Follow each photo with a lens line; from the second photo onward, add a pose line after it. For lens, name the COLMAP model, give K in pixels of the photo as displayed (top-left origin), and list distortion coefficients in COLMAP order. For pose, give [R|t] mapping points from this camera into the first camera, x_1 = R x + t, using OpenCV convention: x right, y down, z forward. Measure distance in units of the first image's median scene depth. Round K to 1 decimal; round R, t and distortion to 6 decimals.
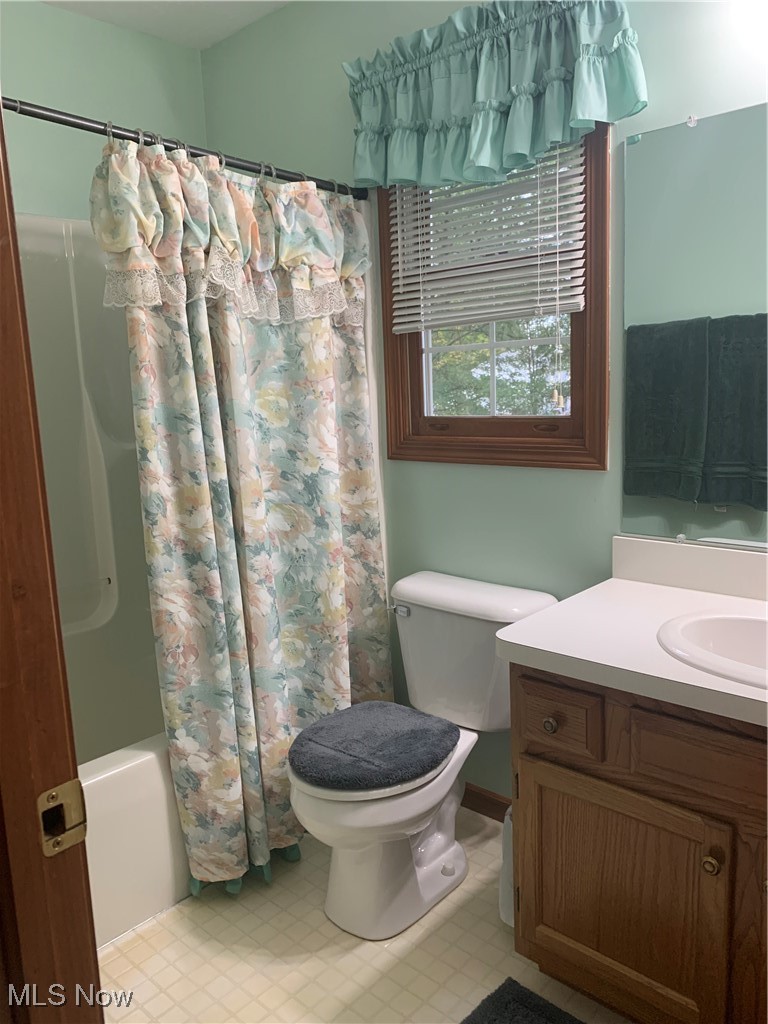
lens RADIAL K [[762.8, 0, 384.0], [0, 762.8, 512.0], [0, 0, 1]] dist [-0.002897, 0.003215]
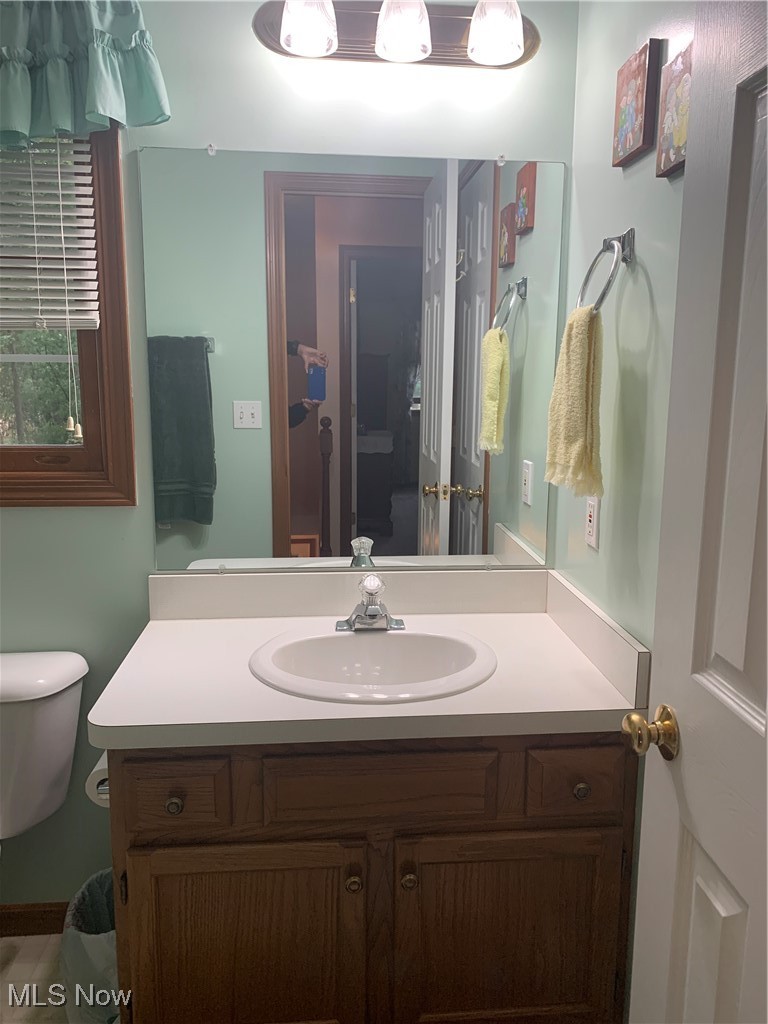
lens RADIAL K [[768.5, 0, 384.0], [0, 768.5, 512.0], [0, 0, 1]] dist [0.000744, -0.005527]
pose [[0.678855, -0.084054, 0.729446, -0.199924], [0.089511, 0.995491, 0.031407, -0.054688], [-0.728796, 0.043972, 0.683318, 0.170640]]
